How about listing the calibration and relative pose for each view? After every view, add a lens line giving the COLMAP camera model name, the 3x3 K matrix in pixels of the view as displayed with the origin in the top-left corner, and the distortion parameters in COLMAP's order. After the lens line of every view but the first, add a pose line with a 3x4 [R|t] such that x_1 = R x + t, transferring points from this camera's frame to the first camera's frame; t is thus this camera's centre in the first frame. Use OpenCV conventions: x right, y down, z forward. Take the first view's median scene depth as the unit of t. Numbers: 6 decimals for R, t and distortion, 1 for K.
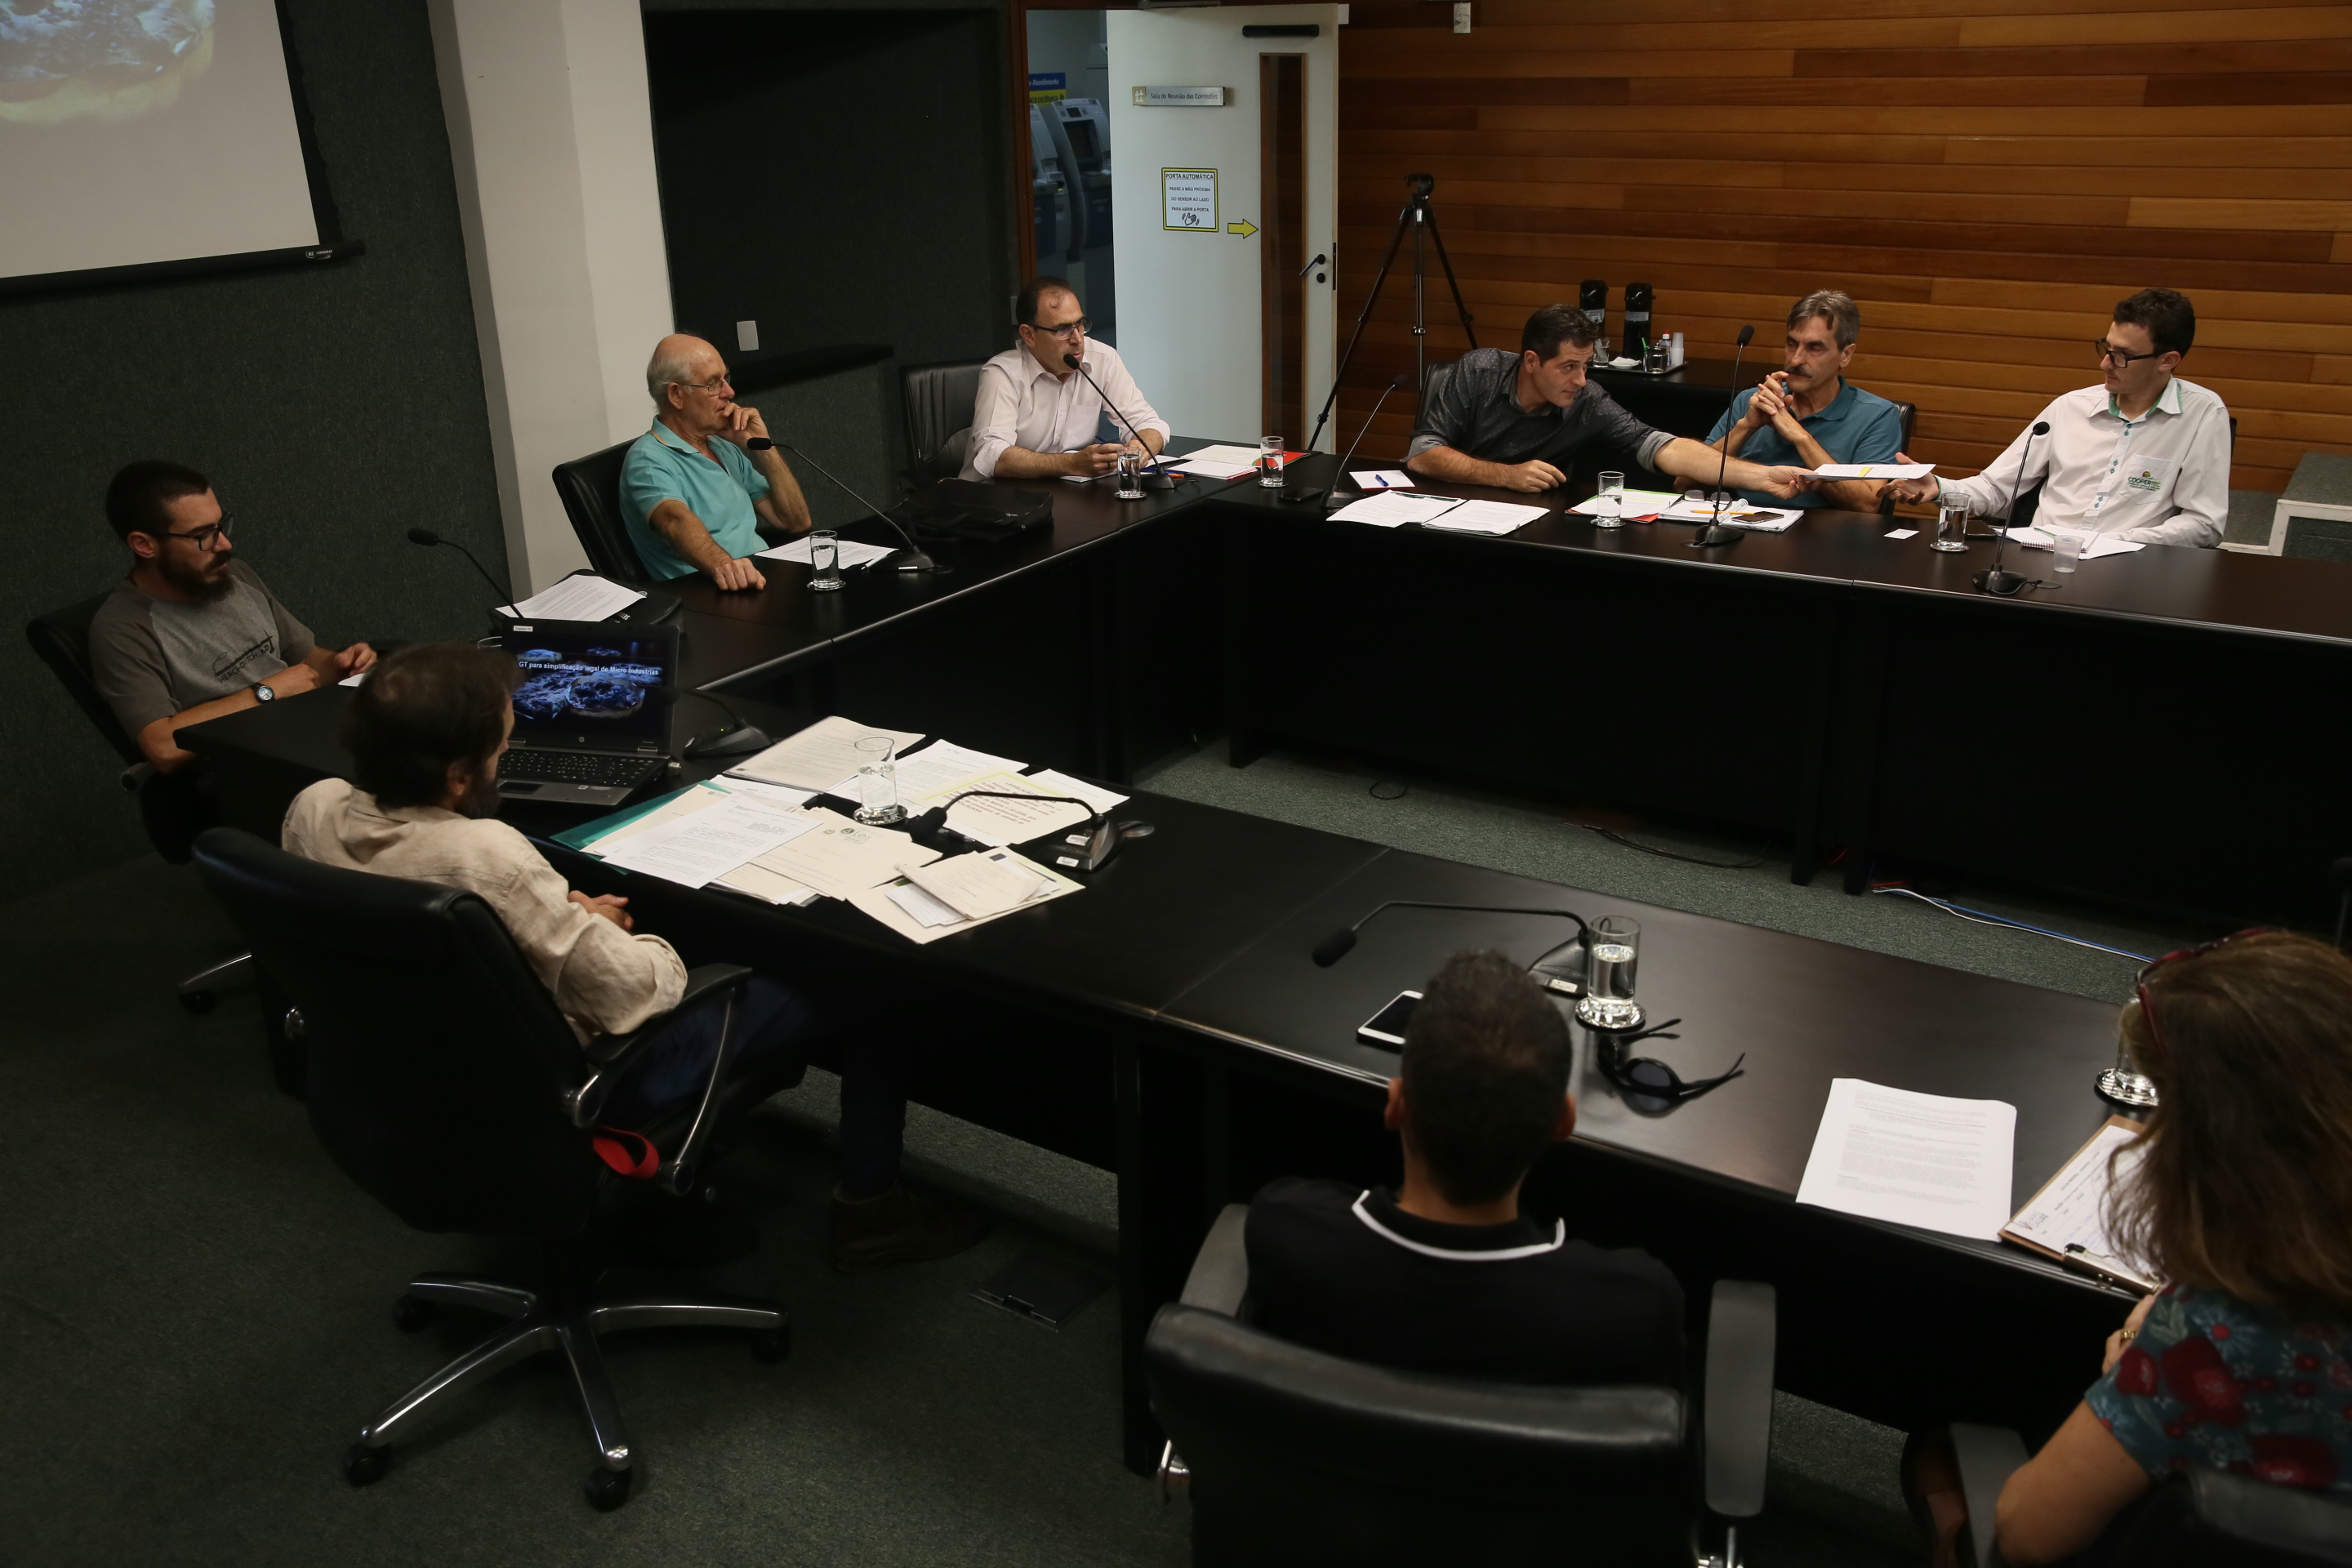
lens RADIAL K [[1994.6, 0, 1176.0], [0, 1994.6, 784.0], [0, 0, 1]] dist [-0.066039, 0.136554]
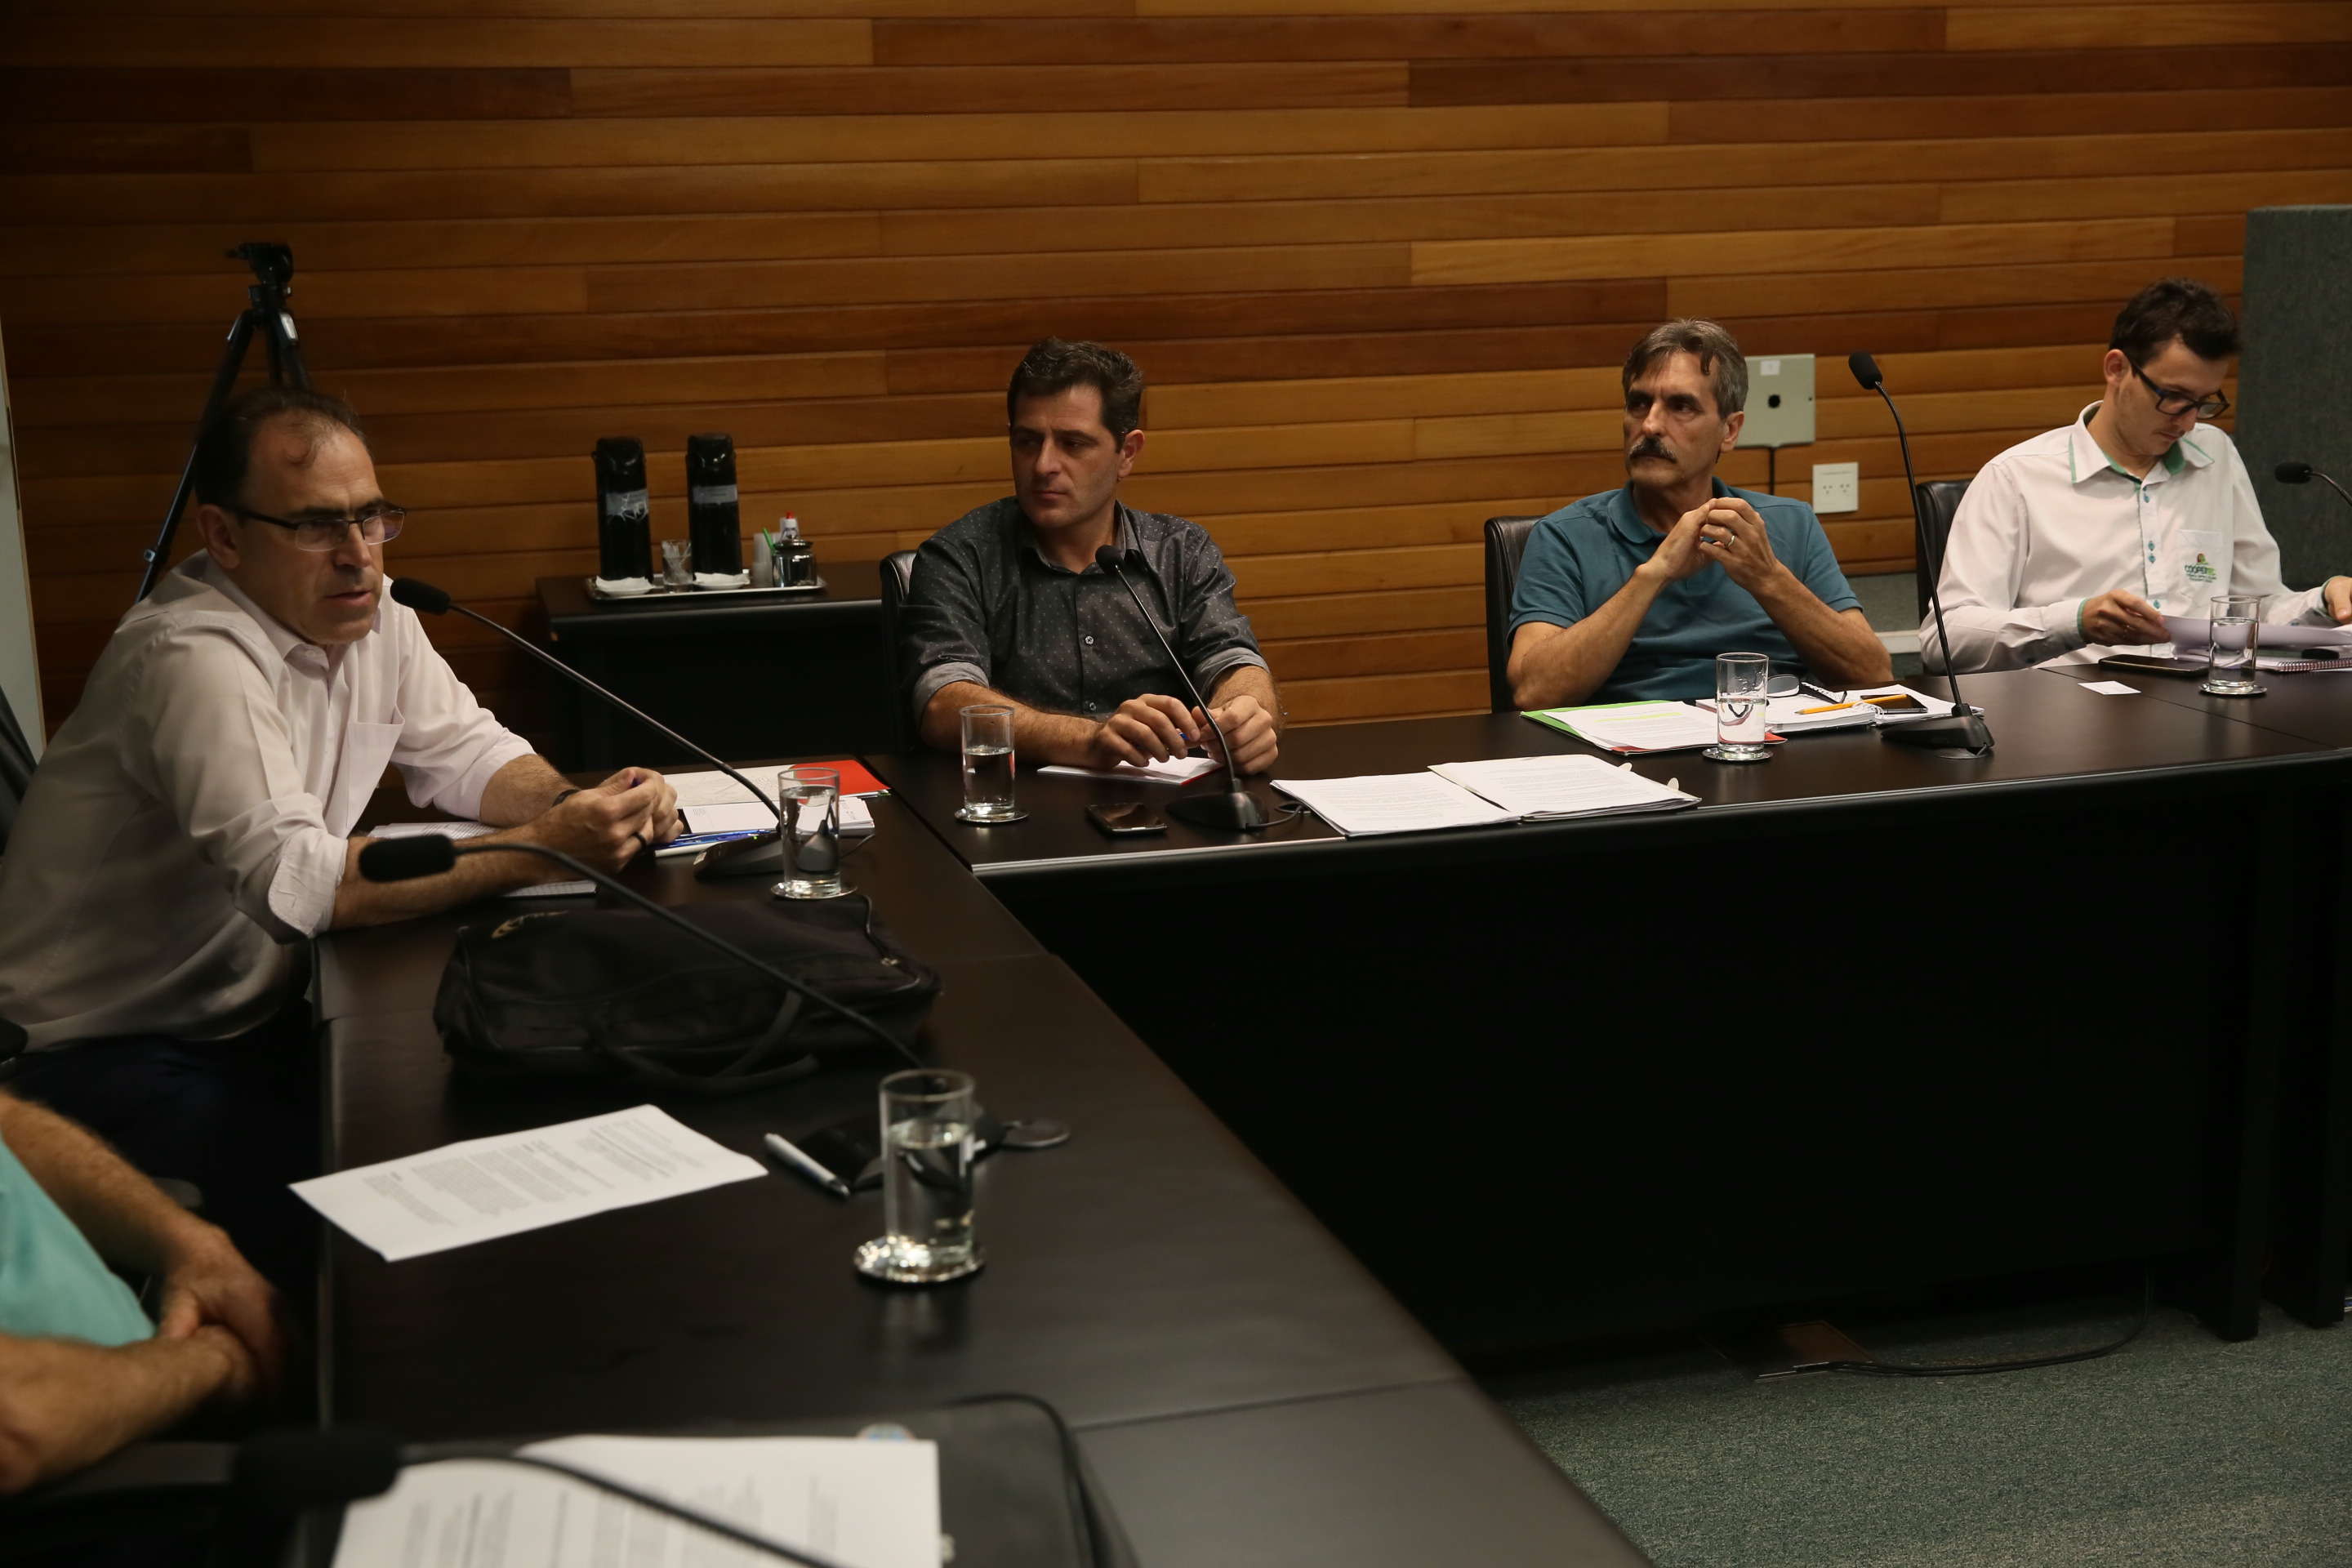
lens RADIAL K [[3014.5, 0, 1176.1], [0, 3014.5, 725.0], [0, 0, 1]] dist [0.130617, -0.000433]
pose [[0.653258, -0.129535, 0.745973, -0.406929], [0.281208, 0.956289, -0.080202, -0.105368], [-0.702977, 0.262166, 0.661130, 0.534929]]
